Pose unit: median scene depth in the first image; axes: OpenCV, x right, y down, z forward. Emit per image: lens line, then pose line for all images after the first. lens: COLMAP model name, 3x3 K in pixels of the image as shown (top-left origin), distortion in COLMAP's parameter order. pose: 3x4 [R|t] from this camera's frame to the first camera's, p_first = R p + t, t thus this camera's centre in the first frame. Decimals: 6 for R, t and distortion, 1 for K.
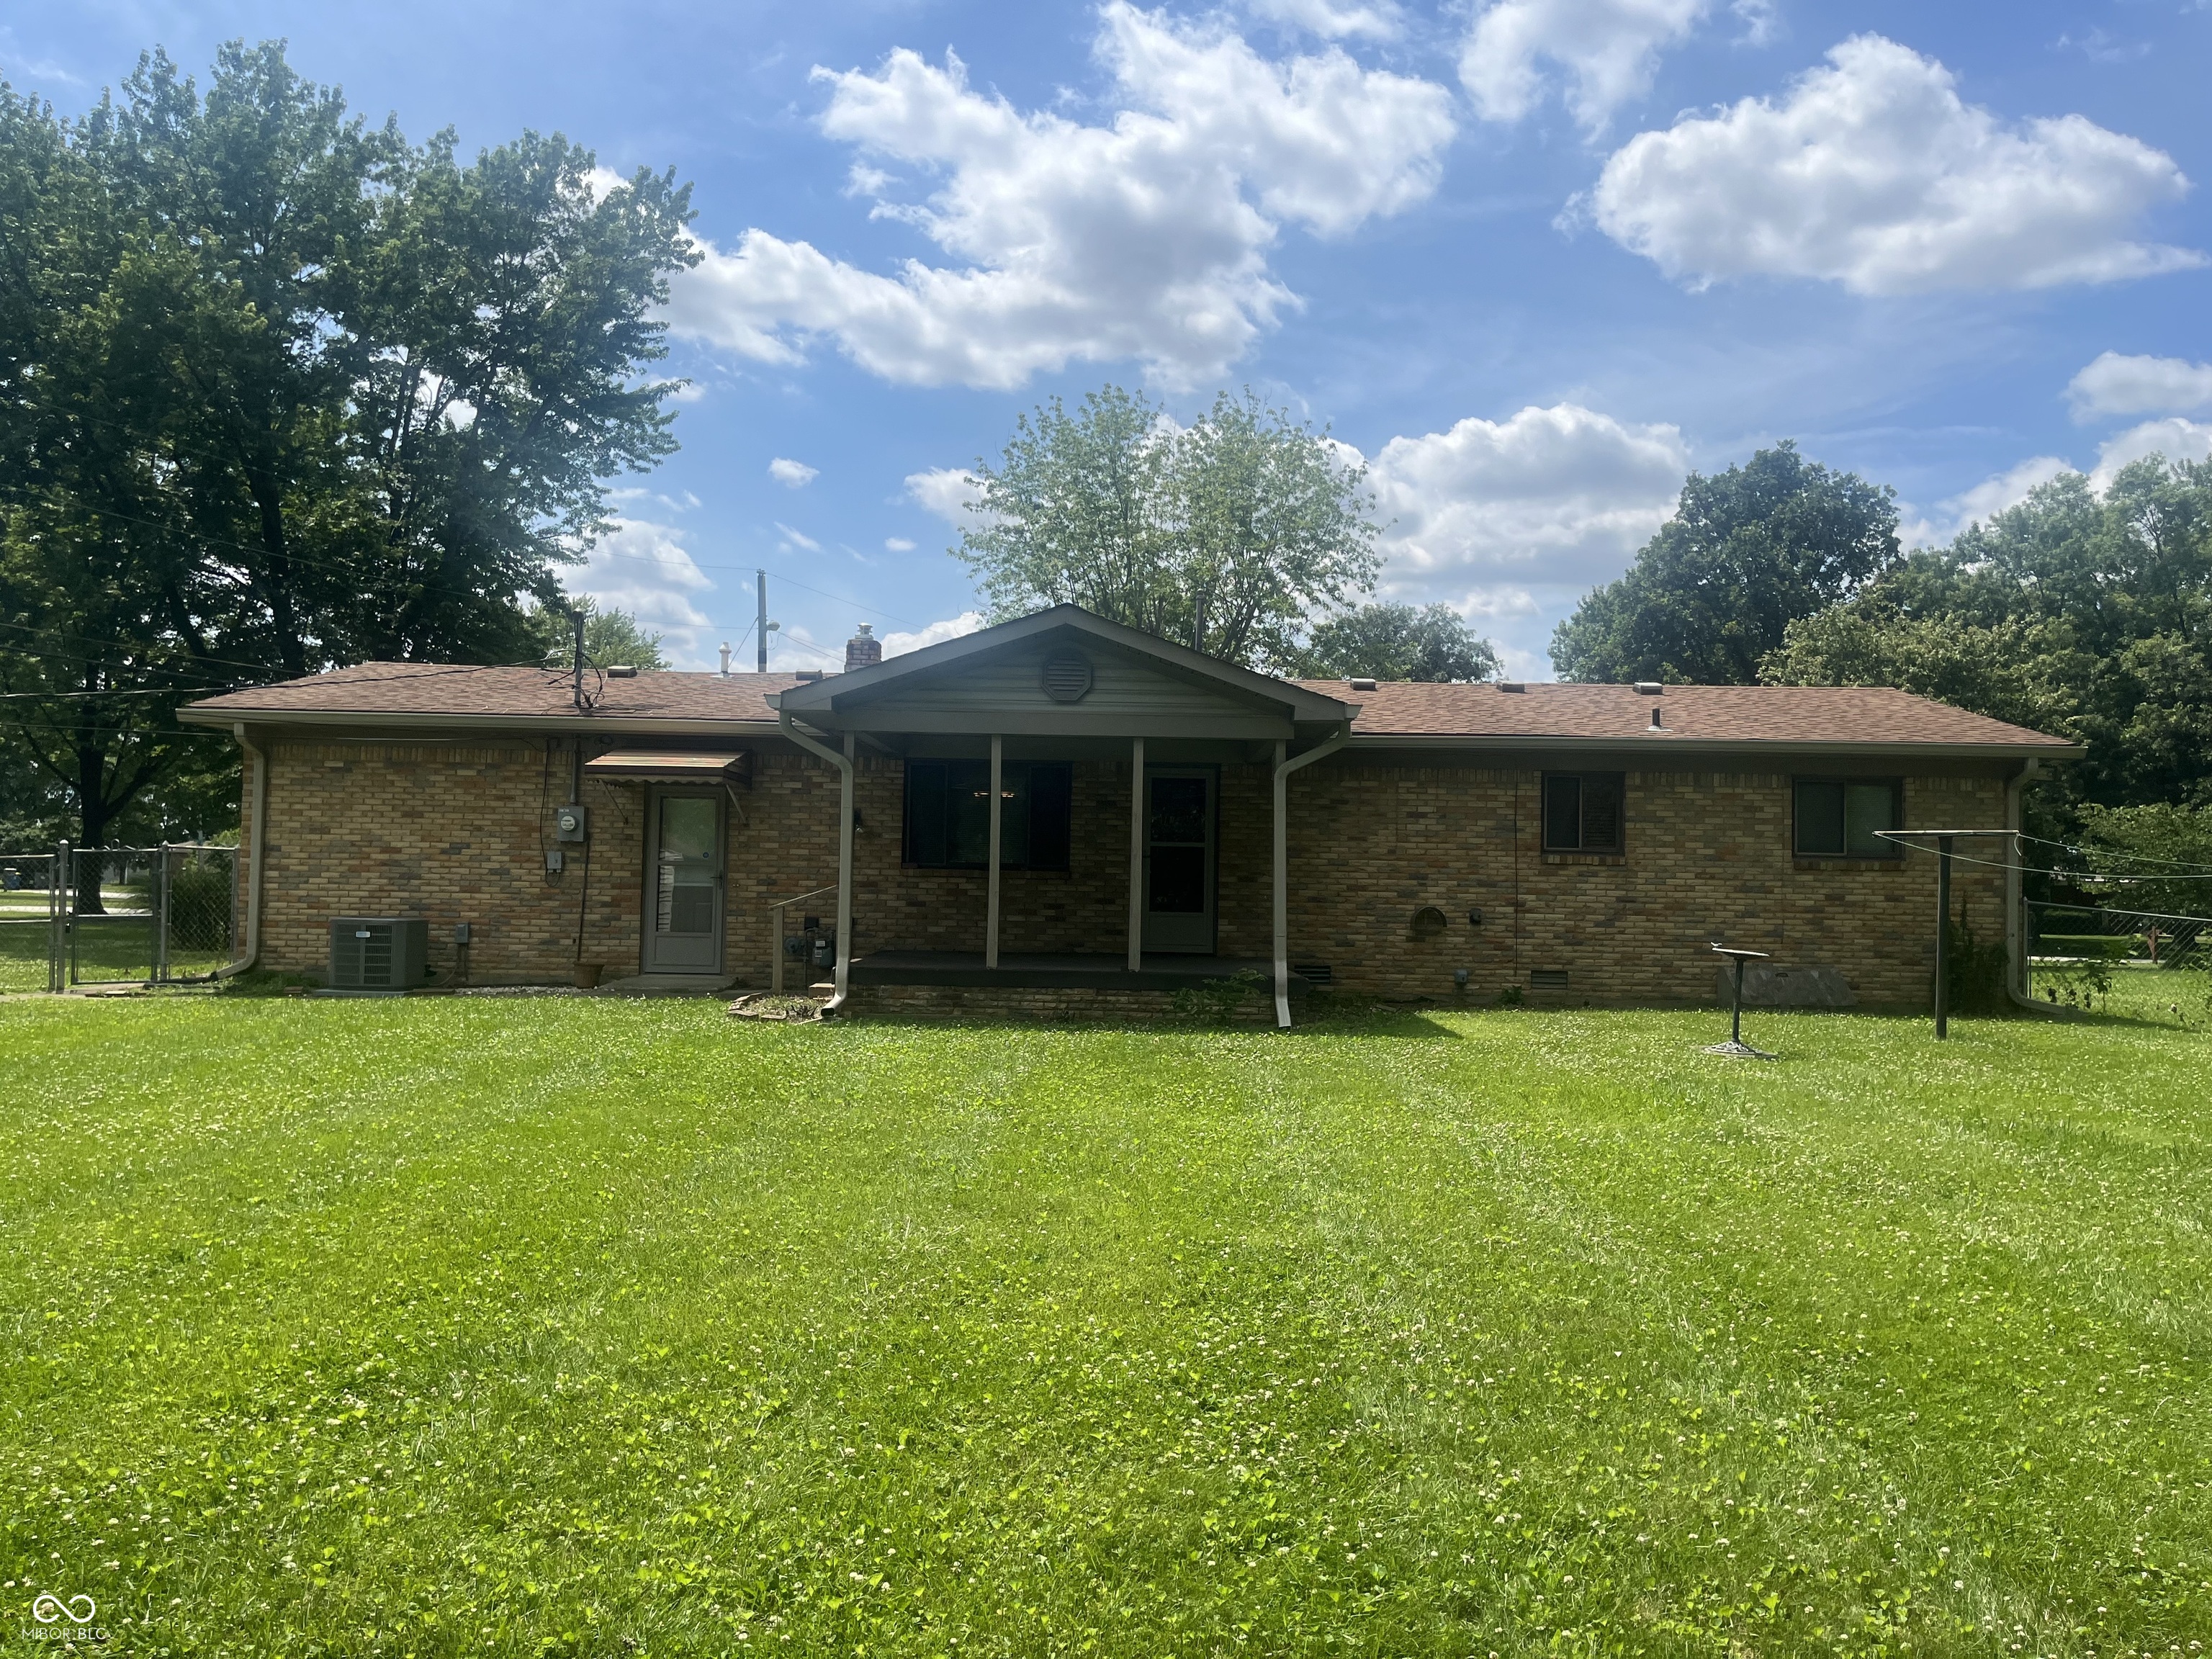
lens RADIAL K [[1690.5, 0, 1105.5], [0, 1690.5, 838.8], [0, 0, 1]] dist [0.093530, -0.001588]
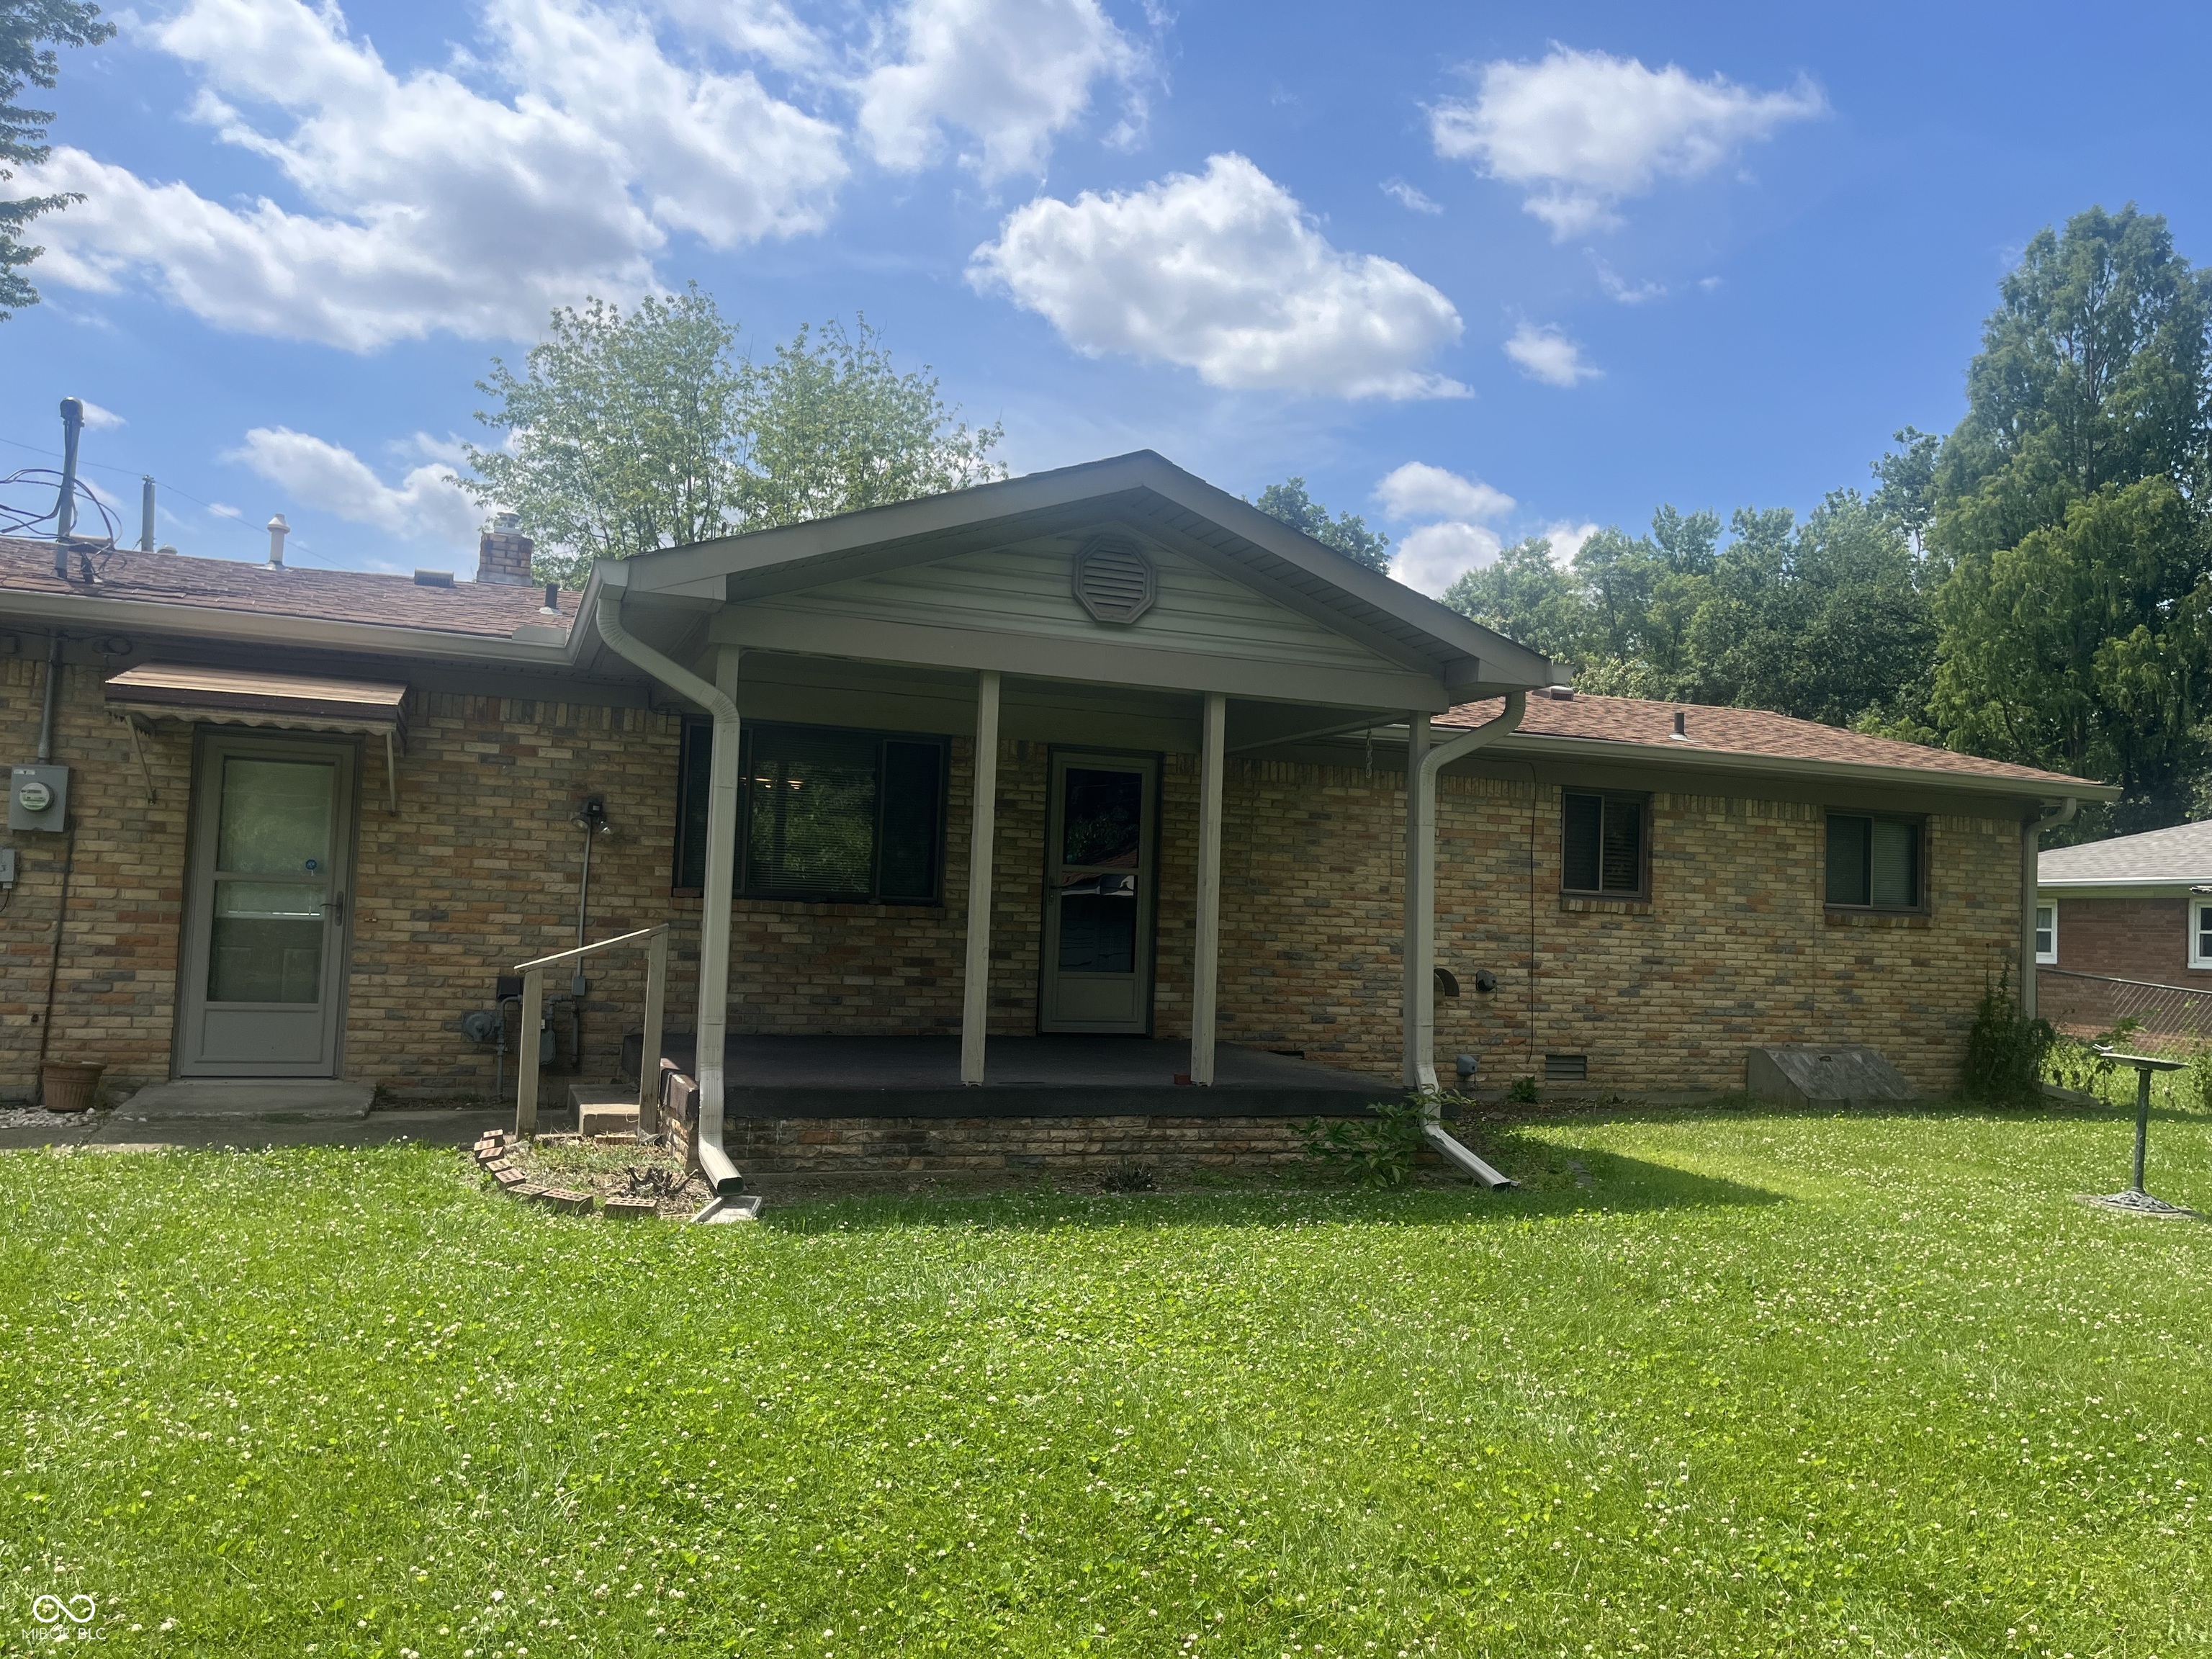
lens RADIAL K [[1668.5, 0, 1106.0], [0, 1668.5, 829.5], [0, 0, 1]] dist [0.032817, -0.002786]
pose [[0.933069, 0.038387, 0.357644, -0.190124], [-0.033554, 0.999242, -0.019712, 0.000288], [-0.358129, 0.006392, 0.933650, 0.390395]]
